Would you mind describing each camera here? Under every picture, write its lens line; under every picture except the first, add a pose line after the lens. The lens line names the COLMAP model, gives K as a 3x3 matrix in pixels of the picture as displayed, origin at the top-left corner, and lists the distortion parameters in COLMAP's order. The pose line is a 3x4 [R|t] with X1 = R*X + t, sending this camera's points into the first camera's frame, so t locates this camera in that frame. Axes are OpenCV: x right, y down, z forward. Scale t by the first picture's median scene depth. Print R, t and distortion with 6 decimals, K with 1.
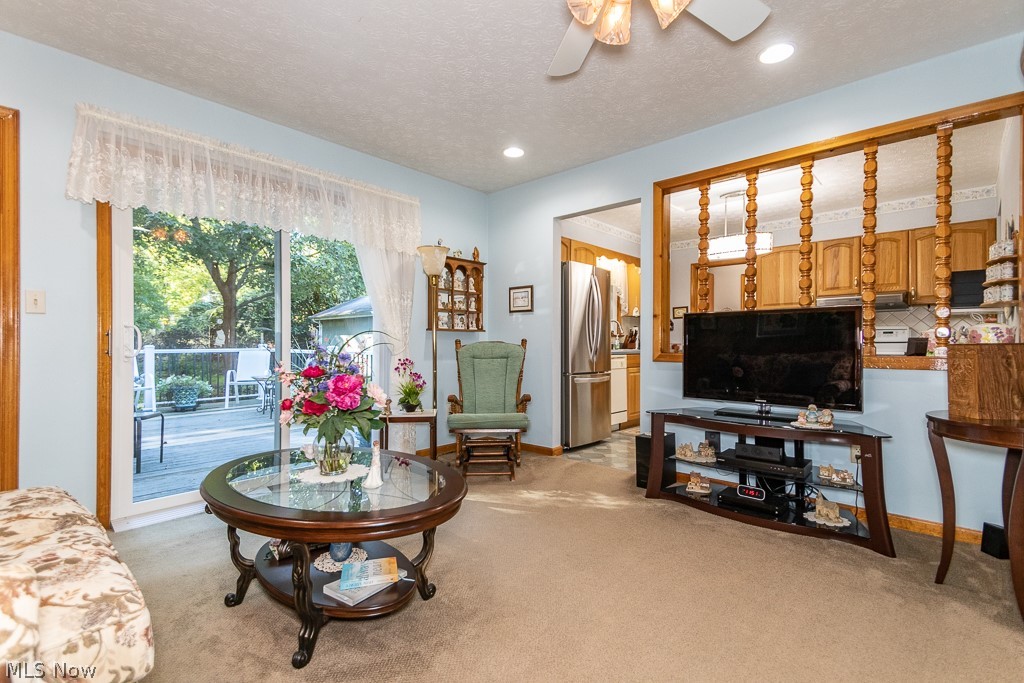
lens RADIAL K [[479.4, 0, 512.0], [0, 479.4, 343.4], [0, 0, 1]] dist [0.004475, -0.004672]
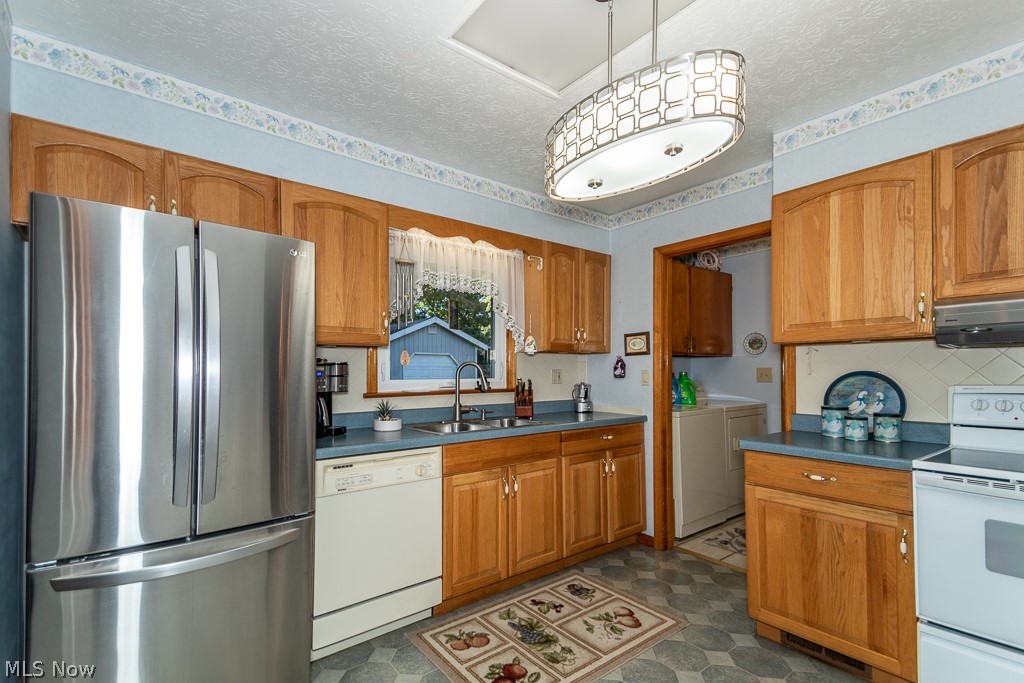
lens RADIAL K [[479.4, 0, 499.7], [0, 479.4, 367.5], [0, 0, 1]] dist [0.004475, -0.004672]
pose [[0.985701, -0.008455, -0.168291, 0.350761], [0.006779, 0.999922, -0.010529, -0.041287], [0.168367, 0.009238, 0.985681, 0.556198]]
